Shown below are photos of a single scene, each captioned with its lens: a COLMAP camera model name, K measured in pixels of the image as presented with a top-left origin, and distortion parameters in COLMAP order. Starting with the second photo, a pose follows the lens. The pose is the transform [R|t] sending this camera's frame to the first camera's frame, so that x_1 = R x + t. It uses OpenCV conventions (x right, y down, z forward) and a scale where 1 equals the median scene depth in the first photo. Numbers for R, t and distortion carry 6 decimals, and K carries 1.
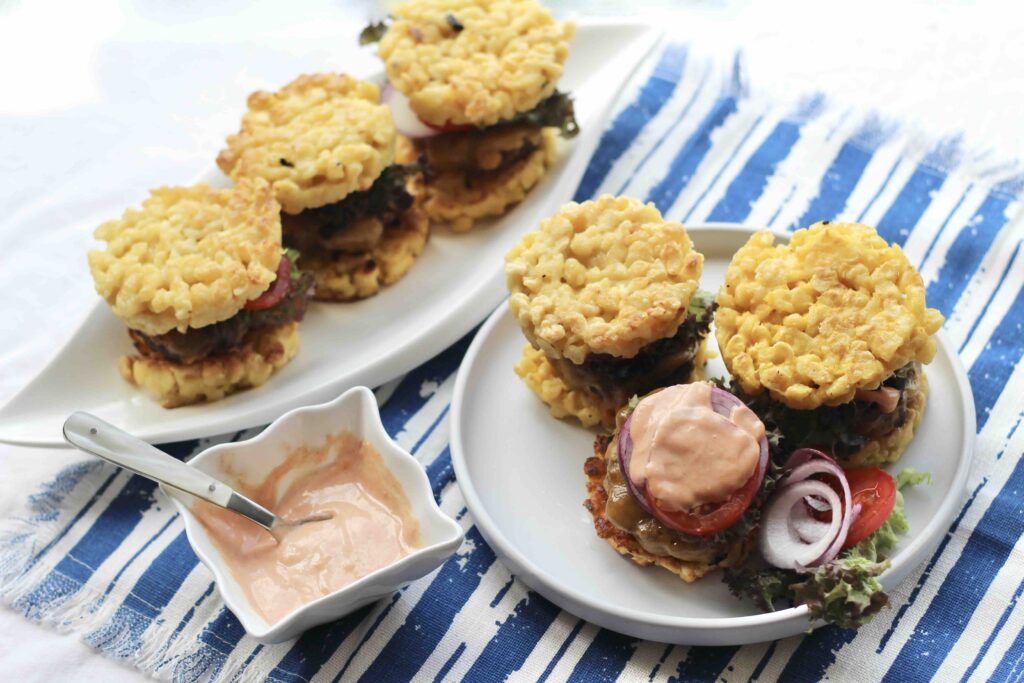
lens RADIAL K [[2571.0, 0, 512.0], [0, 2571.0, 341.5], [0, 0, 1]] dist [-0.051725, 0.111285]
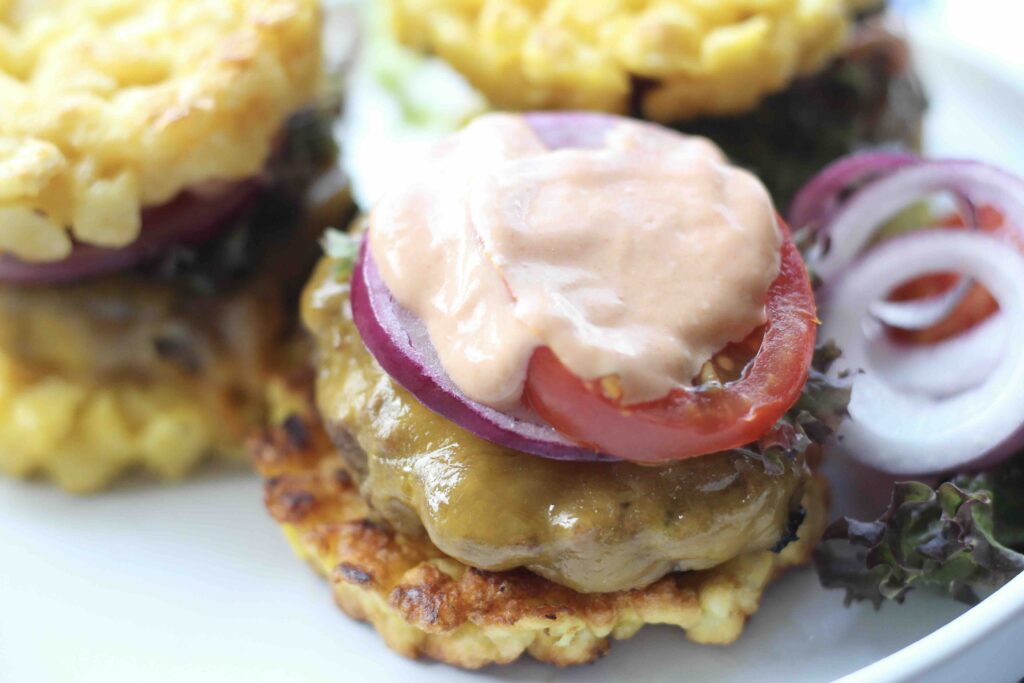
lens RADIAL K [[2571.0, 0, 512.0], [0, 2571.0, 341.5], [0, 0, 1]] dist [-0.051725, 0.111285]
pose [[0.818824, -0.325601, 0.472769, -0.099482], [0.451581, 0.873819, -0.180318, 0.106880], [-0.354403, 0.361143, 0.862539, 0.706347]]
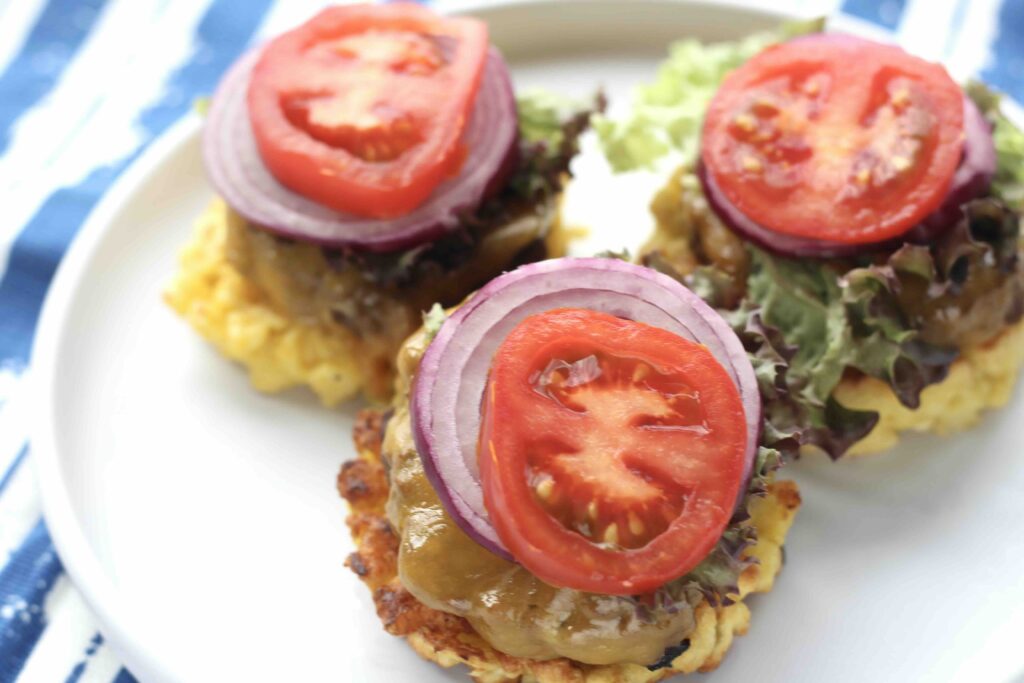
lens RADIAL K [[2571.0, 0, 512.0], [0, 2571.0, 341.5], [0, 0, 1]] dist [-0.051725, 0.111285]
pose [[0.988125, -0.096144, 0.119852, 0.007270], [0.105002, 0.992012, -0.069912, 0.059730], [-0.112173, 0.081666, 0.990327, 0.566053]]
